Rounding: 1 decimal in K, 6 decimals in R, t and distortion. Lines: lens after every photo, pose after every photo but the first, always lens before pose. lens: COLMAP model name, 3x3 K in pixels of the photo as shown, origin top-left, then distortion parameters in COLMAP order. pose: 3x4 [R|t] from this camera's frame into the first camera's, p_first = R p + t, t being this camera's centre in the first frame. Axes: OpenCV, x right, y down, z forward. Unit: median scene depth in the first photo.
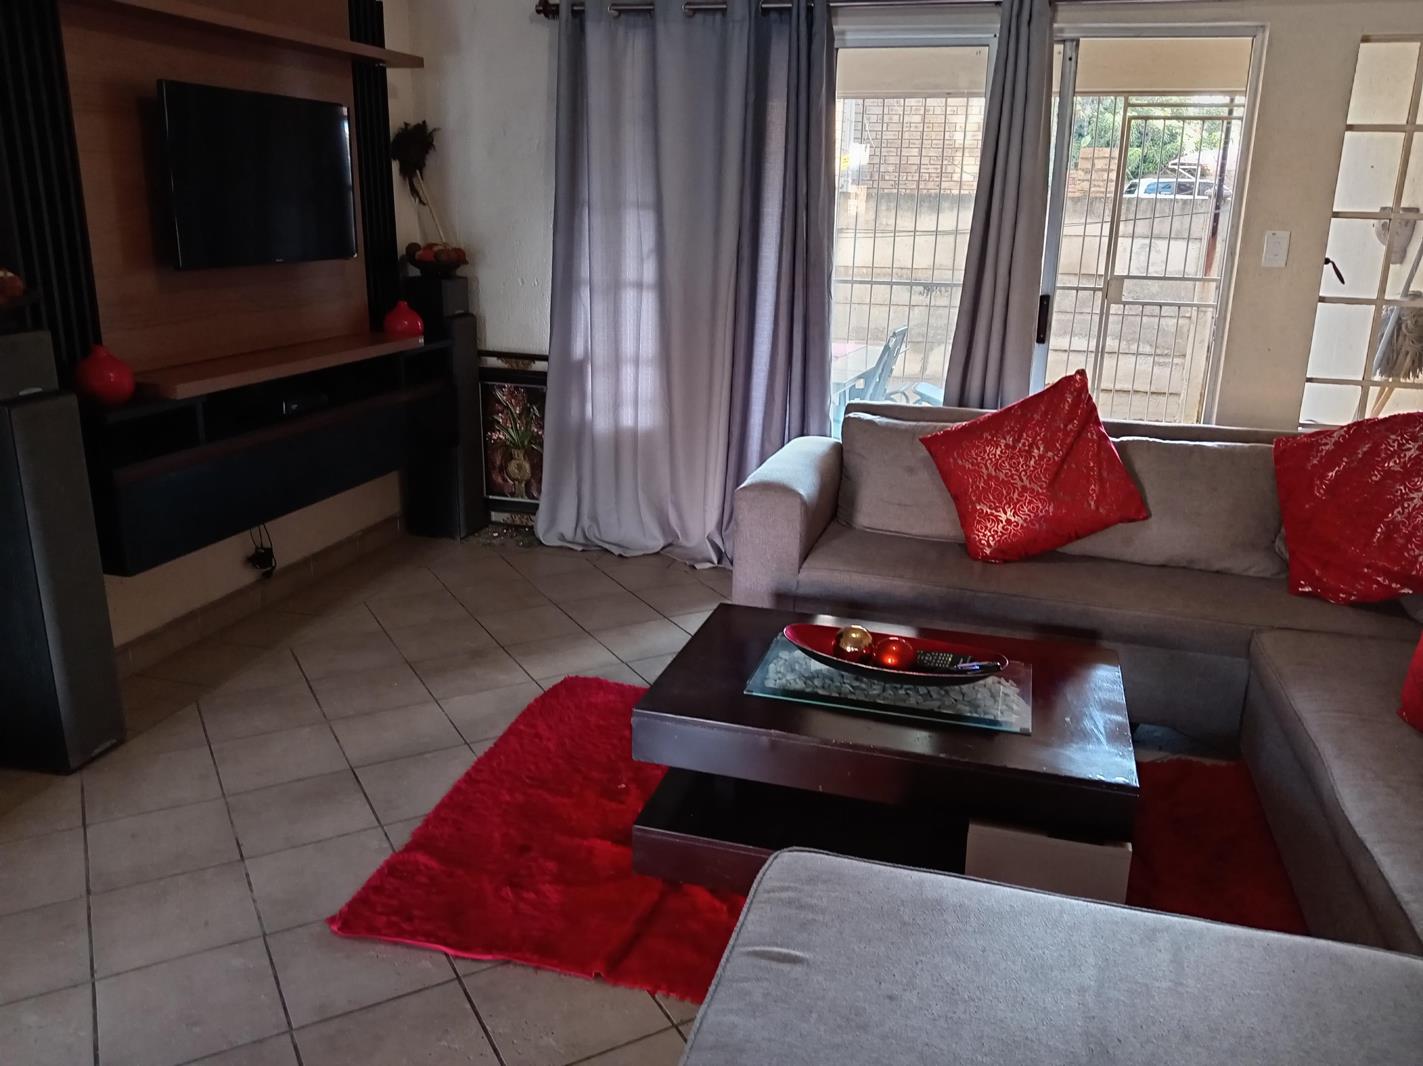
lens RADIAL K [[1116.9, 0, 705.5], [0, 1116.9, 525.8], [0, 0, 1]] dist [0.103135, -0.192757]
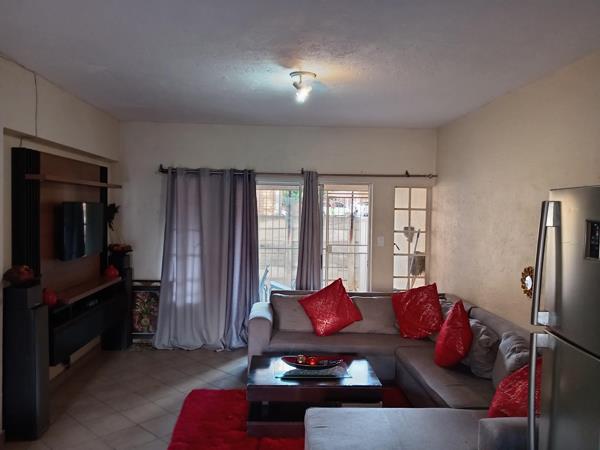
lens RADIAL K [[470.9, 0, 297.5], [0, 470.9, 222.0], [0, 0, 1]] dist [0.103135, -0.192757]
pose [[0.947941, -0.011314, 0.318244, -0.261502], [0.088369, 0.969465, -0.228754, 0.017483], [-0.305938, 0.244968, 0.919996, -0.364837]]
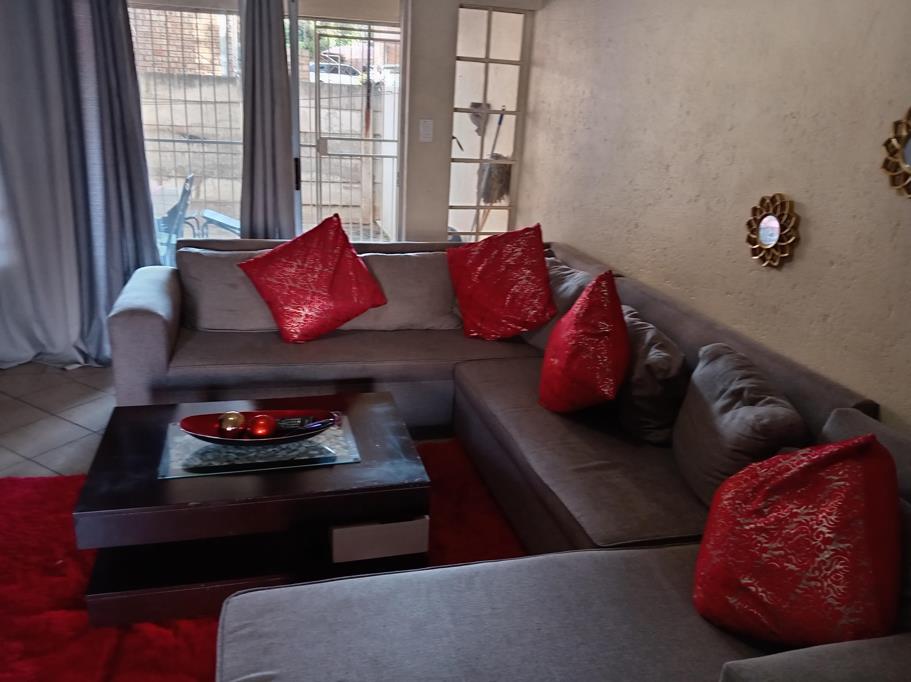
lens RADIAL K [[715.0, 0, 451.7], [0, 715.0, 336.4], [0, 0, 1]] dist [0.103135, -0.192757]
pose [[0.855599, -0.141503, 0.497923, -0.053376], [0.105341, 0.989379, 0.100157, -0.051427], [-0.506807, -0.033243, 0.861418, 0.045858]]
